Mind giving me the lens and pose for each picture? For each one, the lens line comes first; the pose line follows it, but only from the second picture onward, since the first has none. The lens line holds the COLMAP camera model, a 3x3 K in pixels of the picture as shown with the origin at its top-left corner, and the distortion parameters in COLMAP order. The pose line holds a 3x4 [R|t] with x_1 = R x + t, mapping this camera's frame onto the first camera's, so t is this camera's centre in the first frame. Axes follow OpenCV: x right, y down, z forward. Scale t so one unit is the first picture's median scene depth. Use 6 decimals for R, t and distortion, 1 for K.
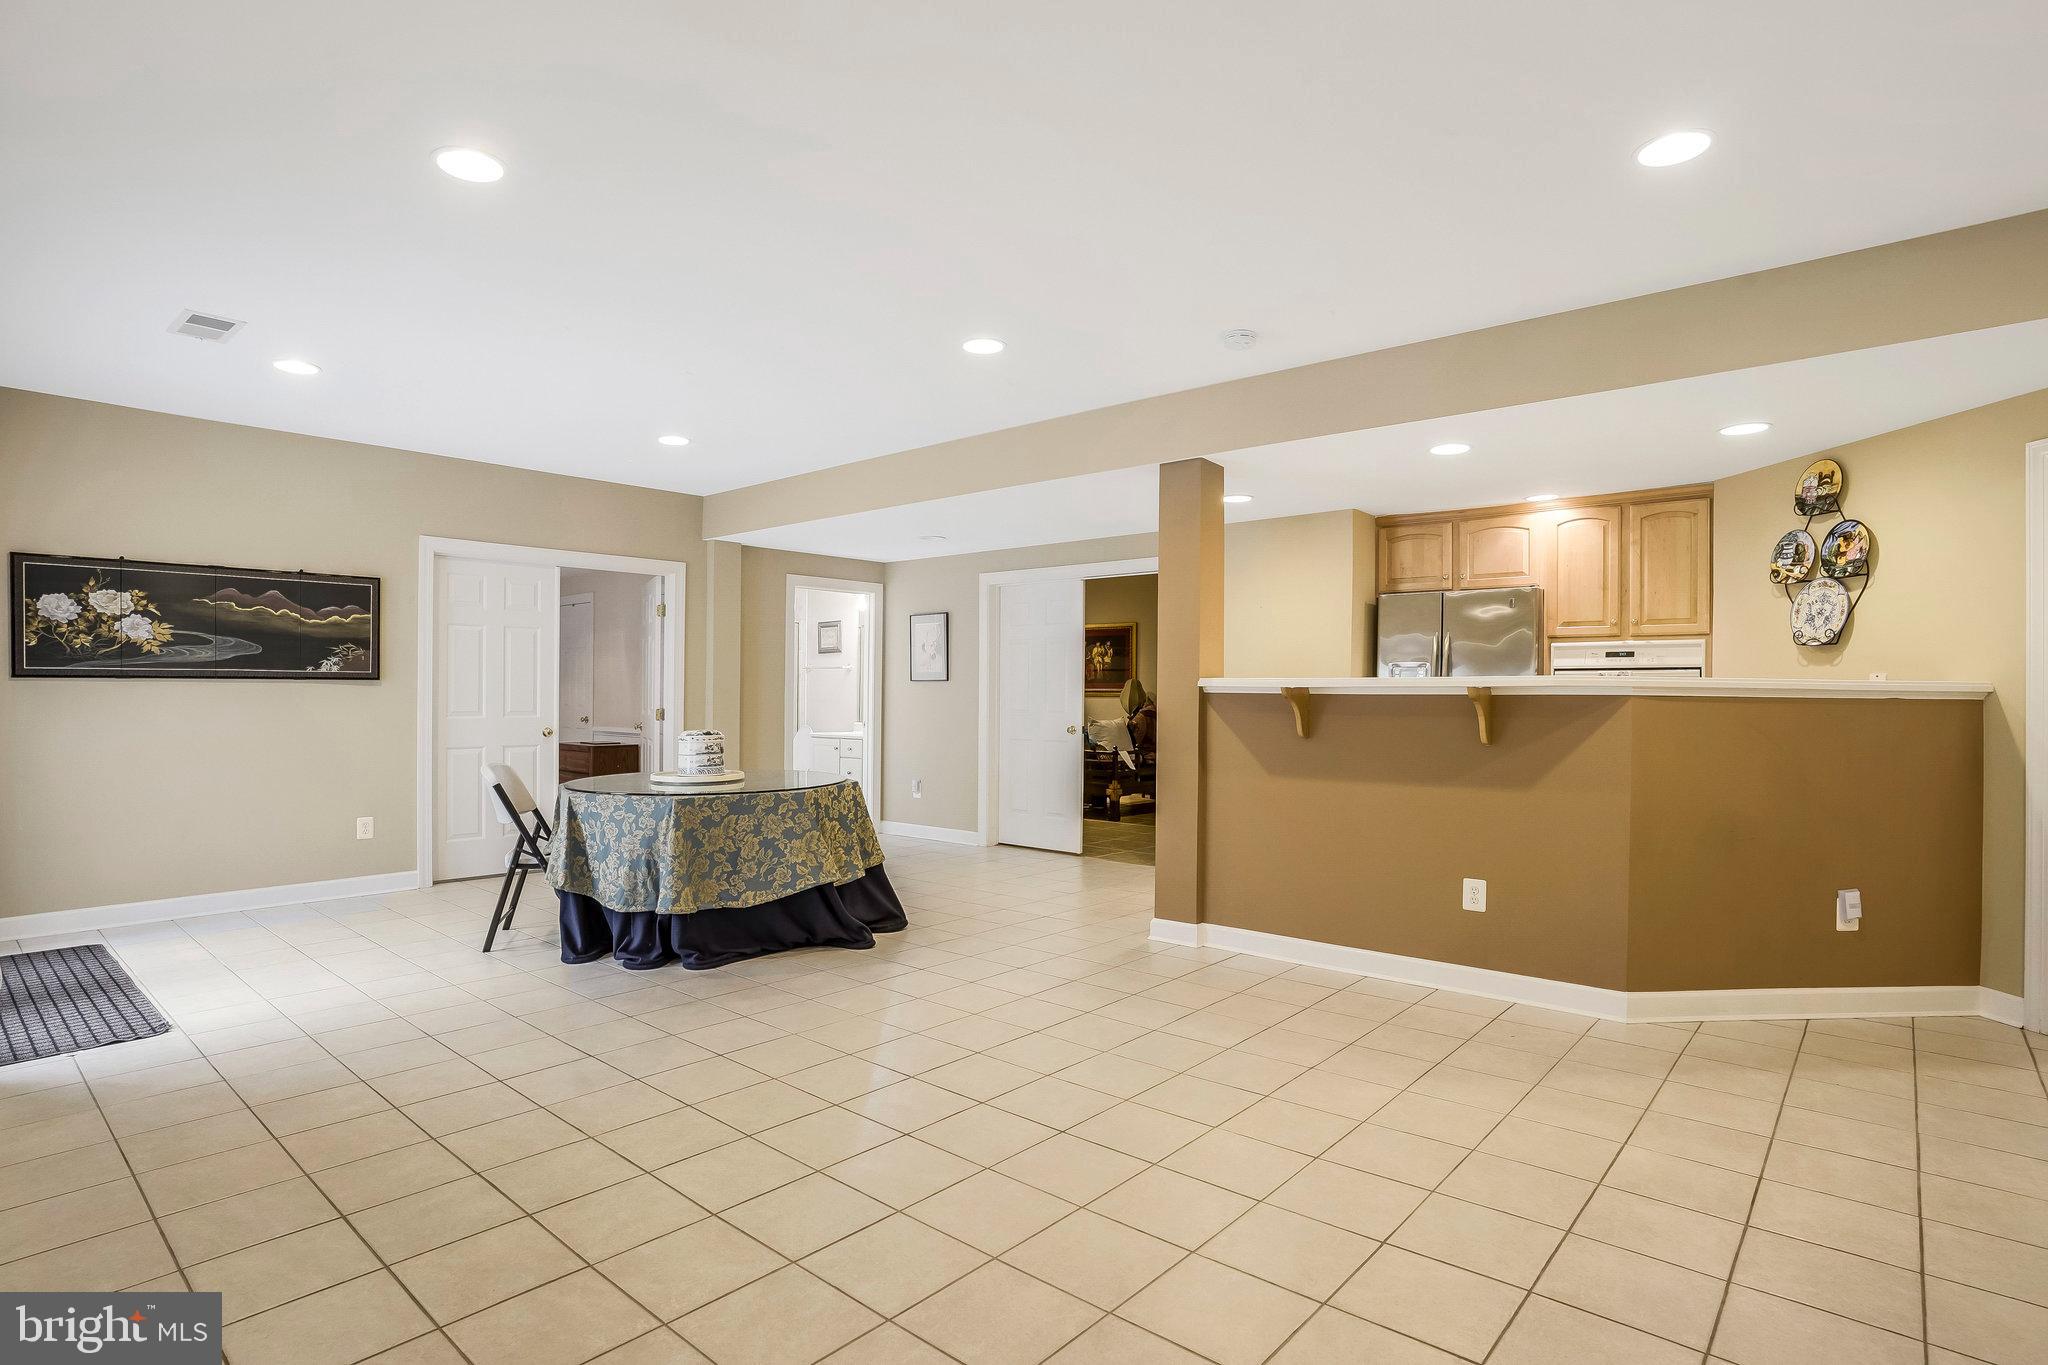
lens RADIAL K [[1015.0, 0, 1023.2], [0, 1015.0, 698.1], [0, 0, 1]] dist [-0.023405, 0.000925]
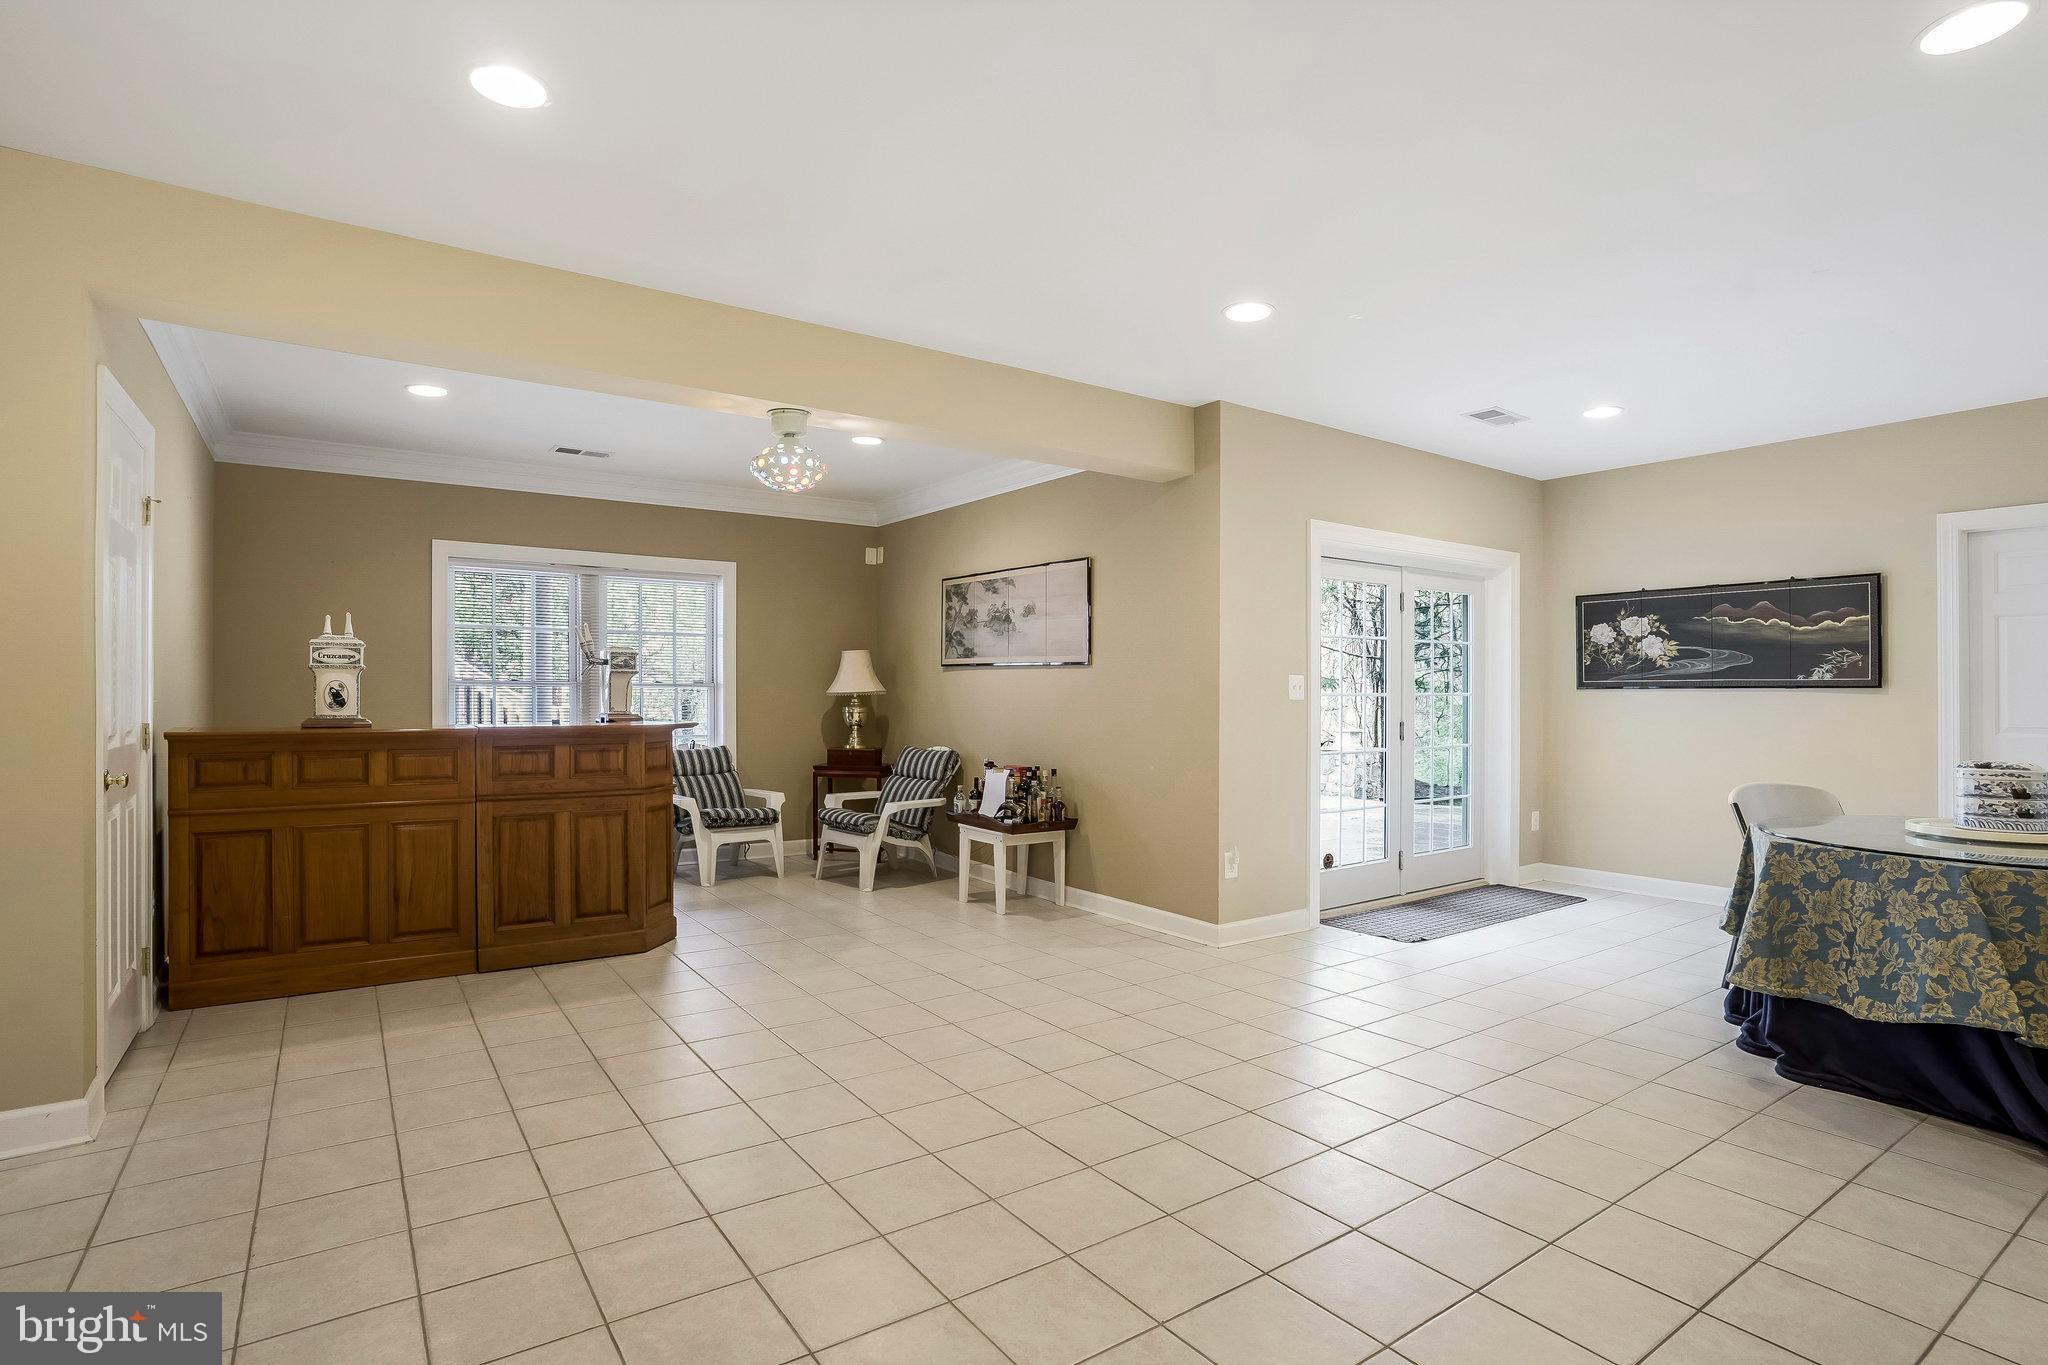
lens RADIAL K [[1015.0, 0, 1015.9], [0, 1015.0, 677.4], [0, 0, 1]] dist [-0.023405, 0.000925]
pose [[-0.234165, -0.019313, -0.972005, 0.465919], [-0.012916, 0.999776, -0.016753, -0.003377], [0.972111, 0.008631, -0.234362, 0.548646]]
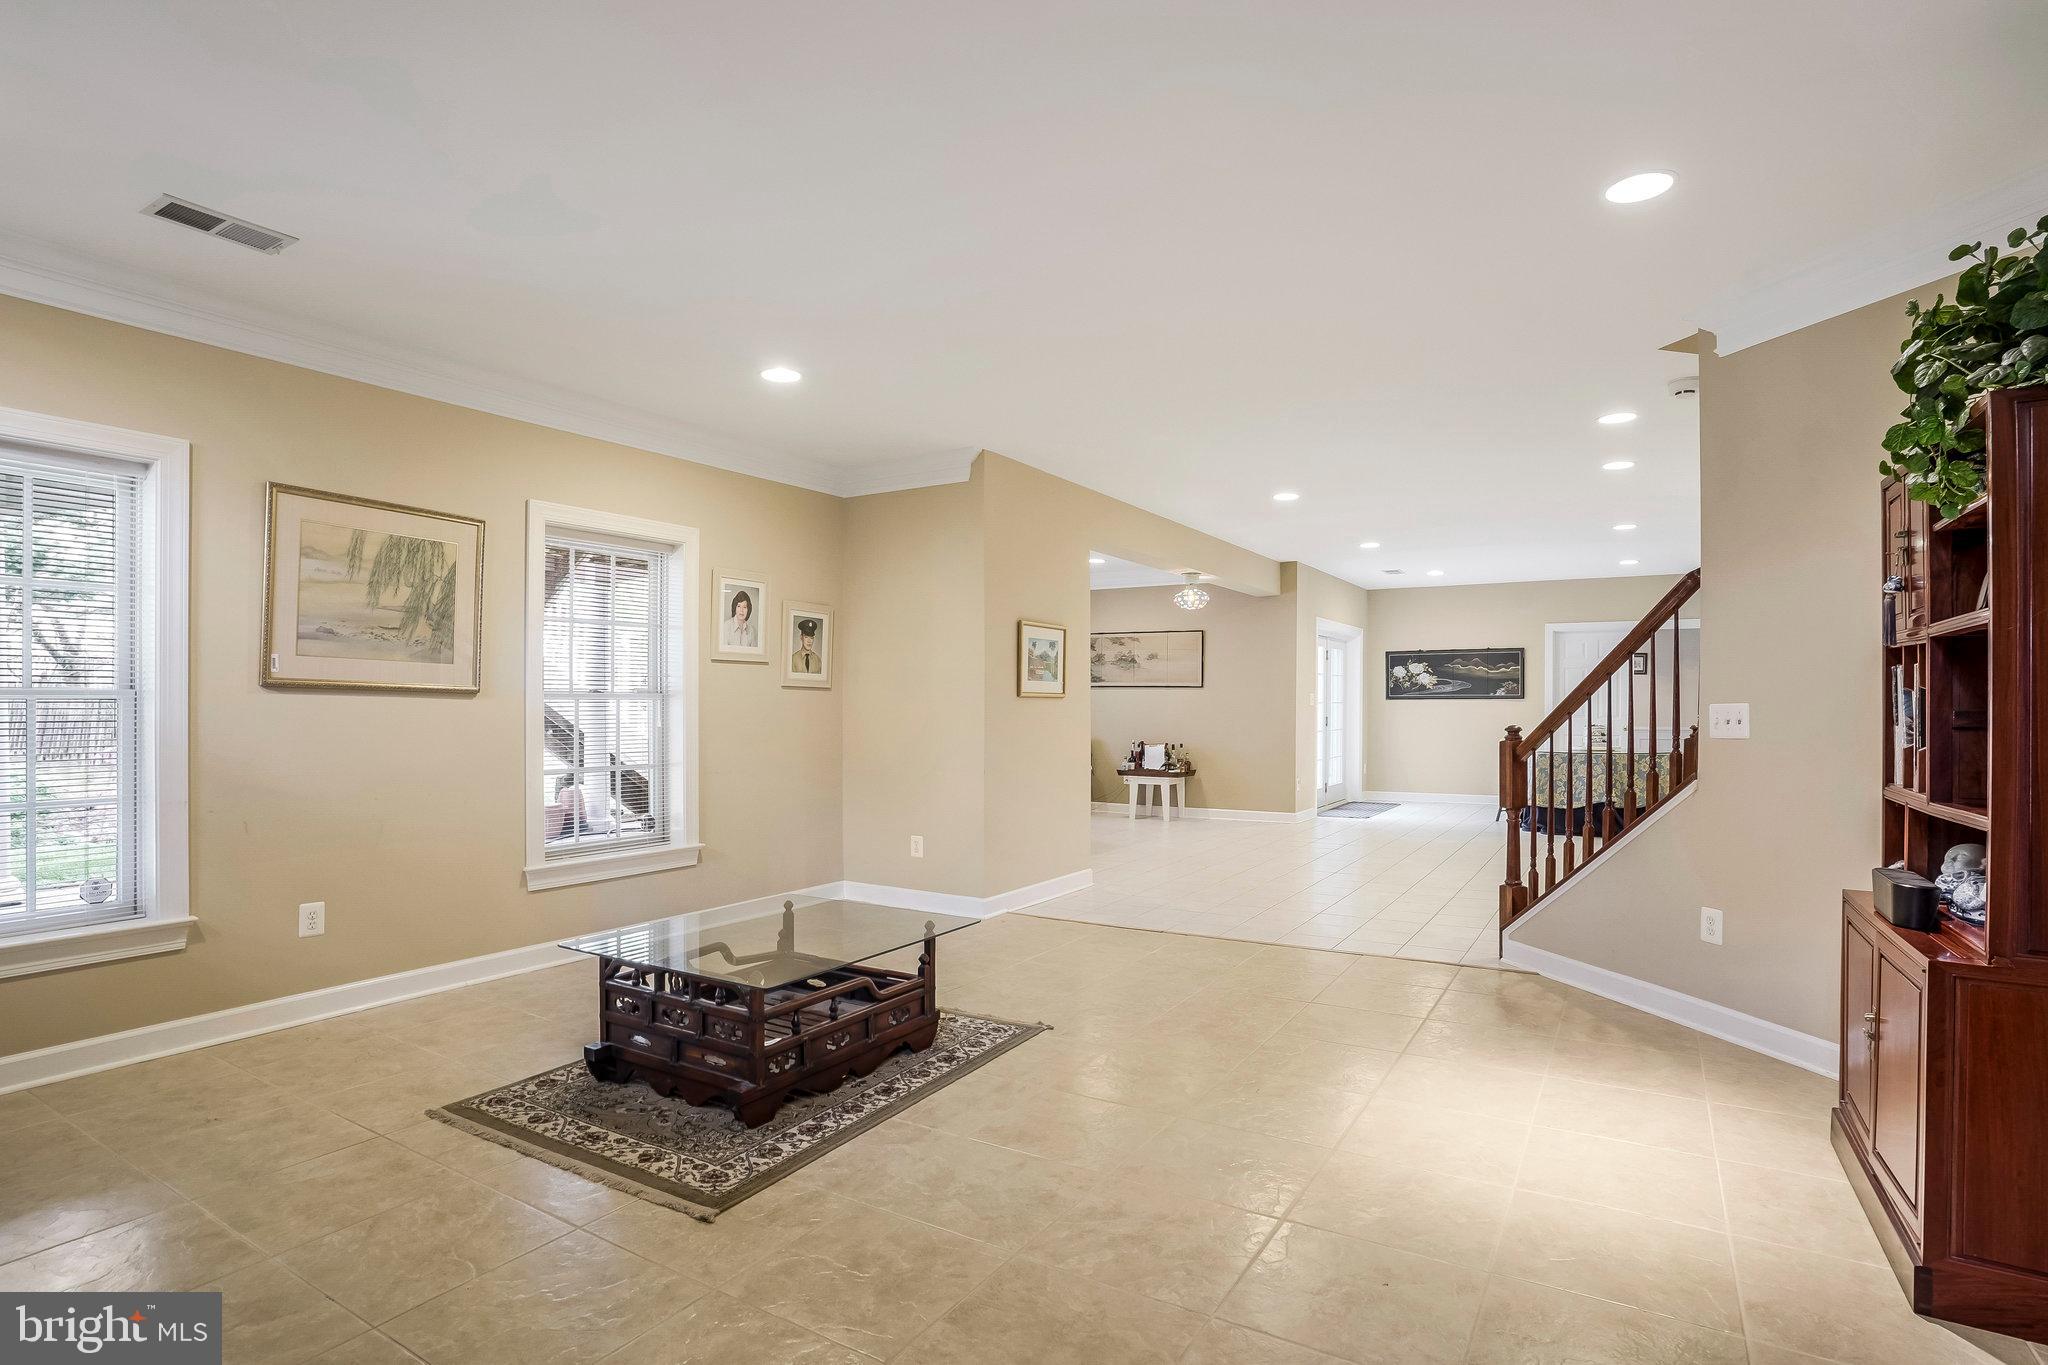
lens RADIAL K [[1015.0, 0, 1029.5], [0, 1015.0, 689.2], [0, 0, 1]] dist [-0.023405, 0.000925]
pose [[0.161596, -0.017827, -0.986696, 1.381738], [-0.006873, 0.999792, -0.019189, 0.008921], [0.986833, 0.009883, 0.161440, -0.338888]]
